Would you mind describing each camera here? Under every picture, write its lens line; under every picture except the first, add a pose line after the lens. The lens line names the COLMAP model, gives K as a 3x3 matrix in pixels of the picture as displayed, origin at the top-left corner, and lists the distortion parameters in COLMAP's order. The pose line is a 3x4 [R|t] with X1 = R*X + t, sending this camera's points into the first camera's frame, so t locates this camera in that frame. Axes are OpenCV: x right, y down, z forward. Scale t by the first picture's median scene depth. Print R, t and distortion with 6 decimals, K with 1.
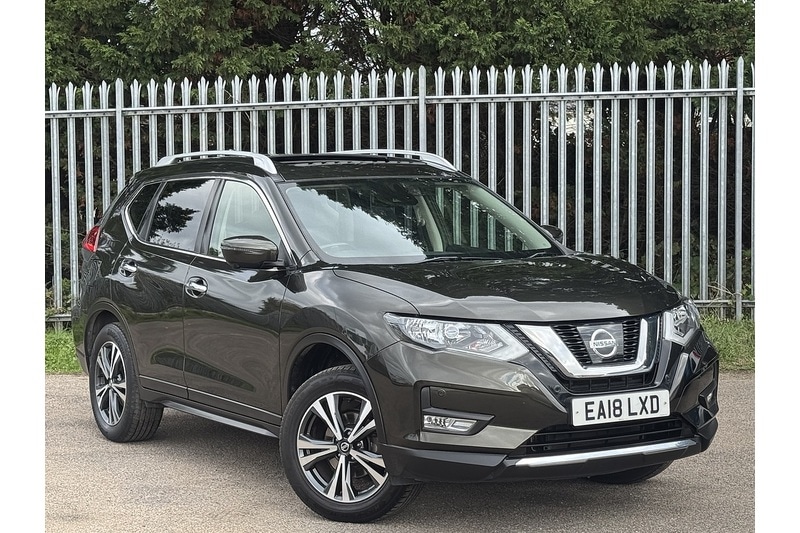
lens RADIAL K [[1452.0, 0, 400.0], [0, 1452.0, 266.5], [0, 0, 1]] dist [-0.007940, -0.052975]
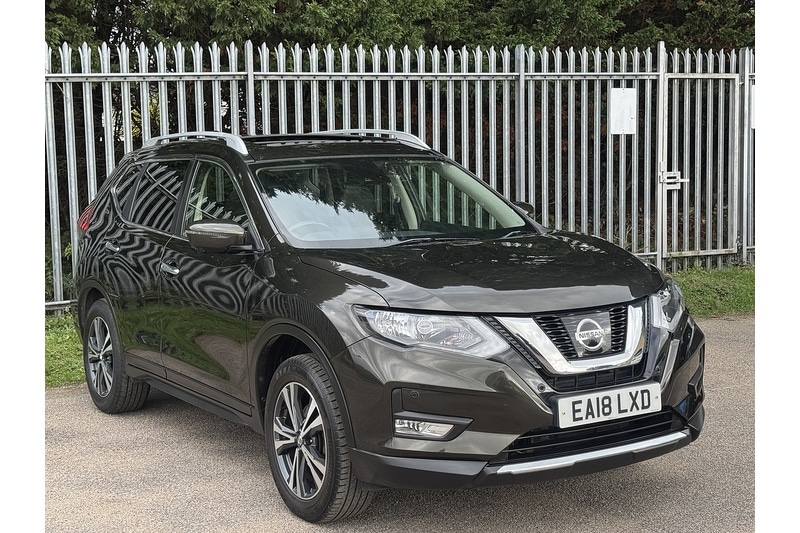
lens RADIAL K [[1086.2, 0, 400.0], [0, 1086.2, 266.5], [0, 0, 1]] dist [0.009995, -0.041600]
pose [[0.999863, -0.014465, 0.008046, 0.014908], [0.014123, 0.999057, 0.041055, -0.020363], [-0.008632, -0.040936, 0.999124, 0.316874]]
